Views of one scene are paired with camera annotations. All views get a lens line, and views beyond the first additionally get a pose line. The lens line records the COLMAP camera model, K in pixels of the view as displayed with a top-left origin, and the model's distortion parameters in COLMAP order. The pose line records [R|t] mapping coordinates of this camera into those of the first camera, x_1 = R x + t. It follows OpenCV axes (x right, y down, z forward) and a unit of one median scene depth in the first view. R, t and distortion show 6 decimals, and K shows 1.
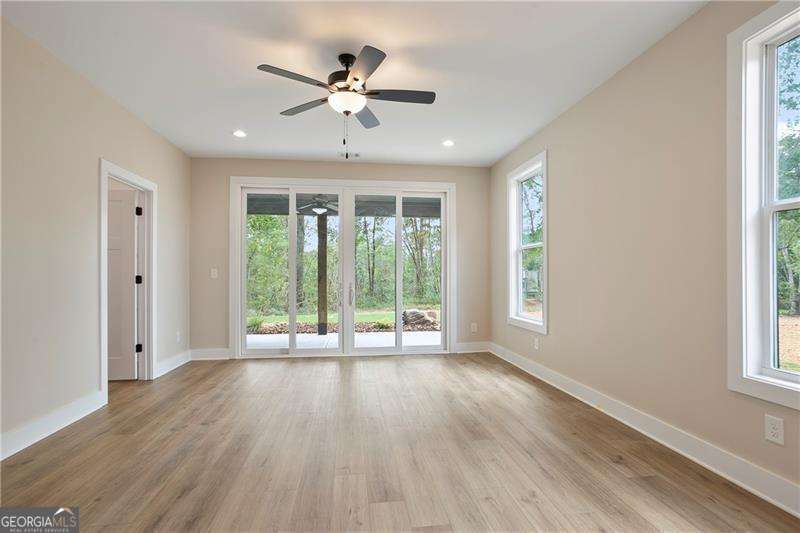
lens RADIAL K [[393.2, 0, 403.0], [0, 393.2, 263.9], [0, 0, 1]] dist [-0.057323, 0.032103]
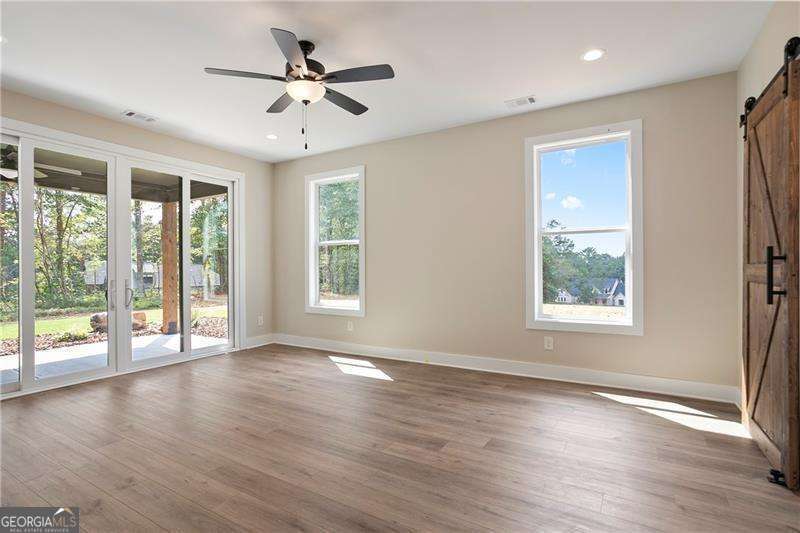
lens RADIAL K [[398.7, 0, 376.6], [0, 398.7, 252.2], [0, 0, 1]] dist [-0.003042, -0.000422]
pose [[0.647737, 0.027841, 0.761355, -0.472742], [-0.016464, 0.999610, -0.022546, 0.006105], [-0.761686, 0.002069, 0.647942, 0.129277]]
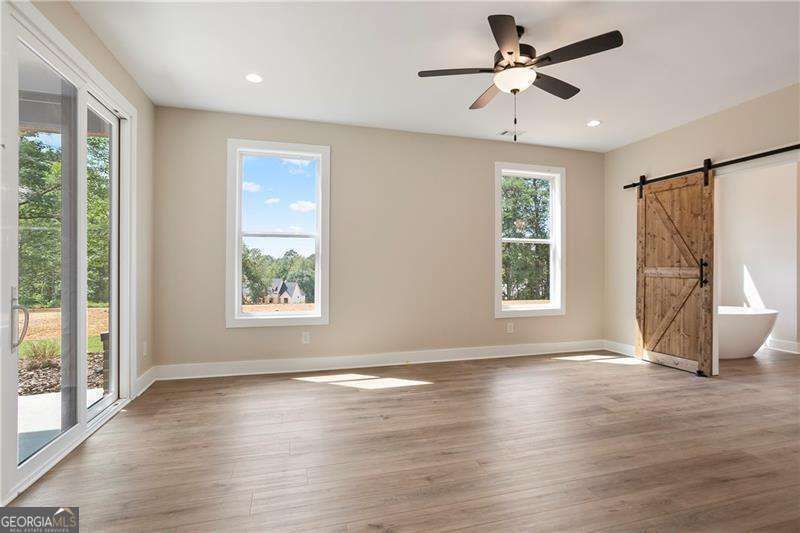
lens RADIAL K [[393.2, 0, 403.0], [0, 393.2, 263.9], [0, 0, 1]] dist [-0.057323, 0.032103]
pose [[-0.159611, 0.013320, 0.987090, -0.600267], [-0.036169, 0.999159, -0.019331, 0.027078], [-0.986517, -0.038788, -0.158995, 0.837643]]
